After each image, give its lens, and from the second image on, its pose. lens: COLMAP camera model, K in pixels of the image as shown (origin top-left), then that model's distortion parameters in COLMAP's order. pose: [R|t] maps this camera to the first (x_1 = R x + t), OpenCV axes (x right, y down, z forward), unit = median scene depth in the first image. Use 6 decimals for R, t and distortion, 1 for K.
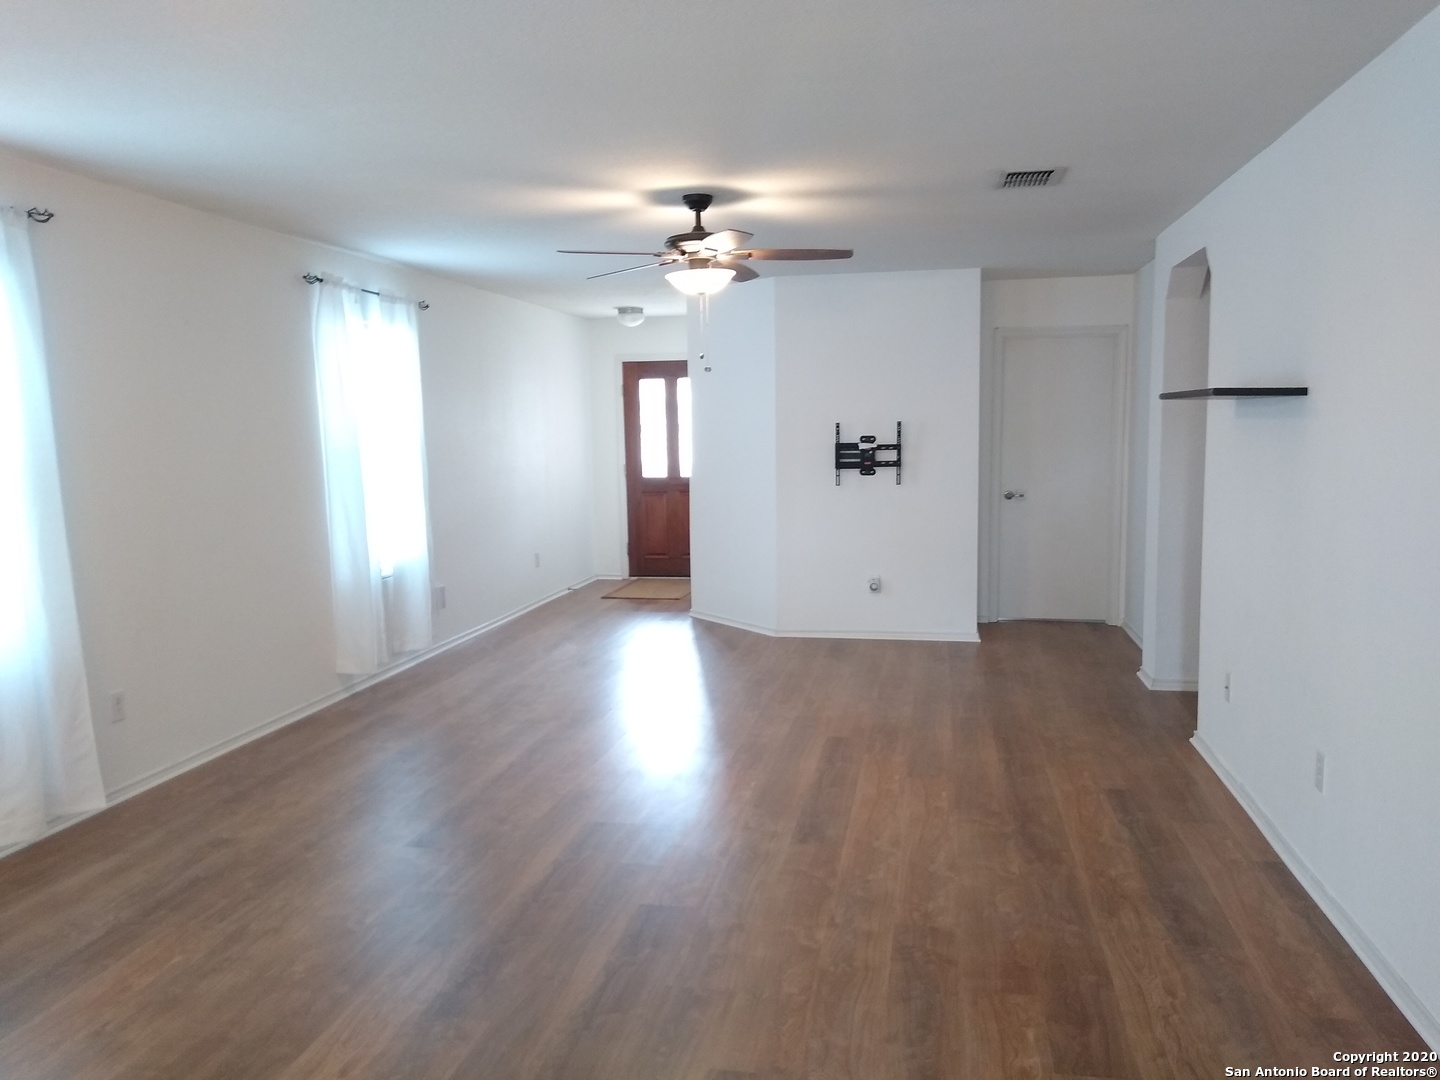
lens RADIAL K [[1140.1, 0, 723.7], [0, 1140.1, 561.0], [0, 0, 1]] dist [0.041660, -0.006069]
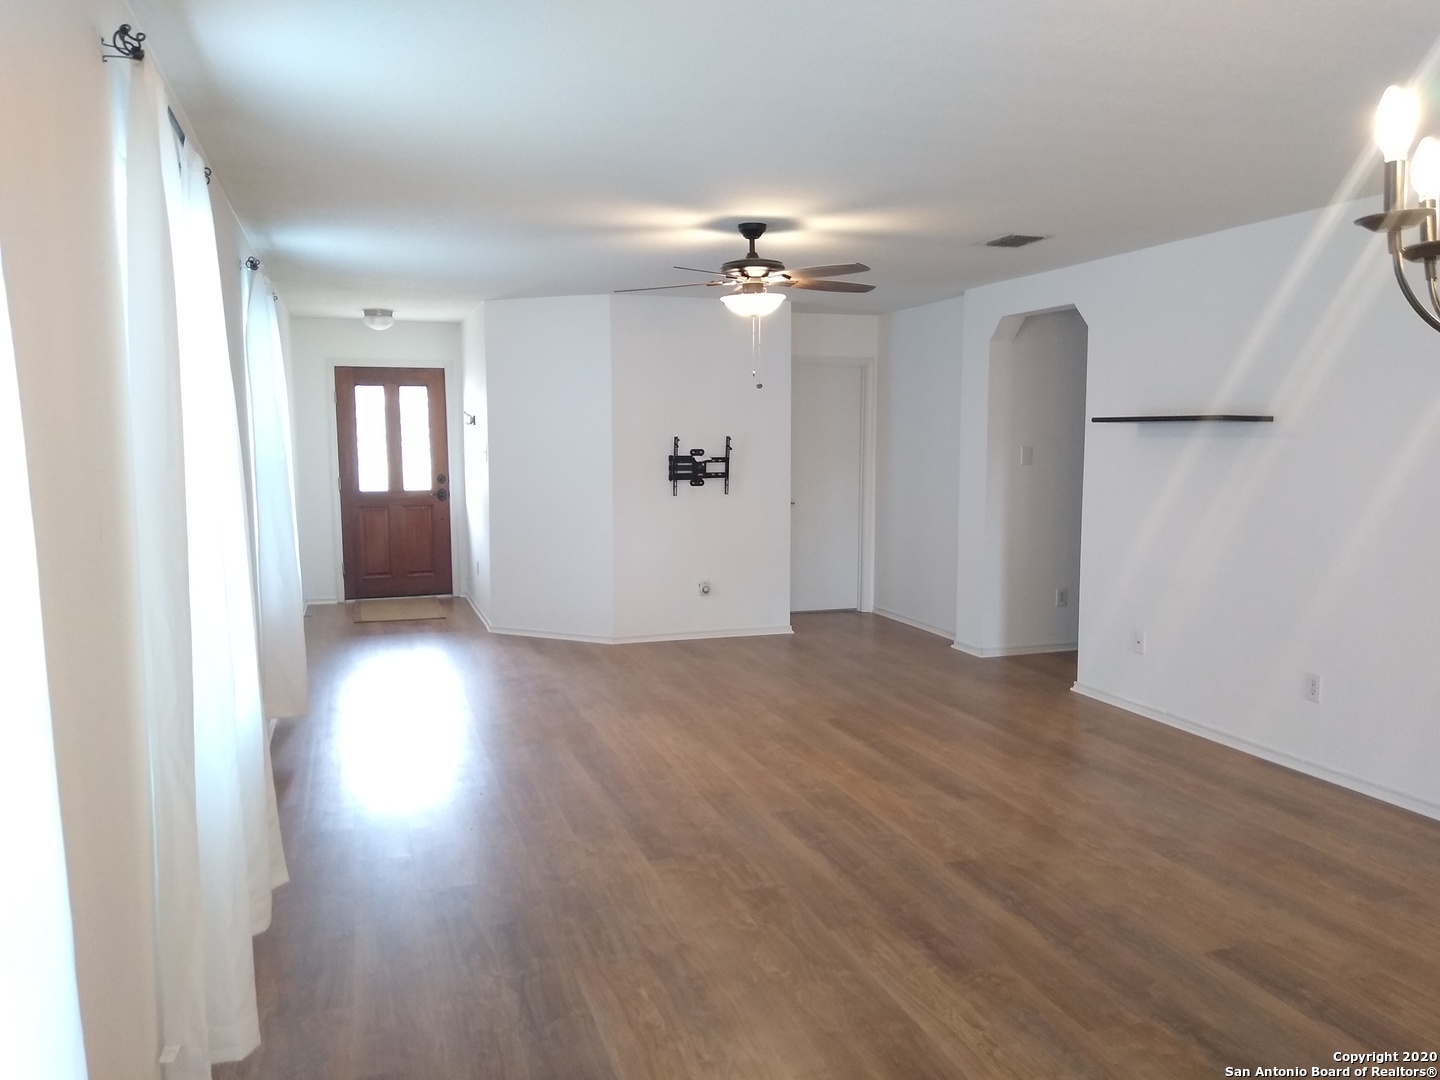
lens RADIAL K [[1137.9, 0, 753.2], [0, 1137.9, 542.9], [0, 0, 1]] dist [0.094303, -0.155766]
pose [[0.864412, -0.034007, 0.501633, -0.369303], [0.048311, 0.998711, -0.015545, -0.002432], [-0.500458, 0.037671, 0.864941, 0.050614]]
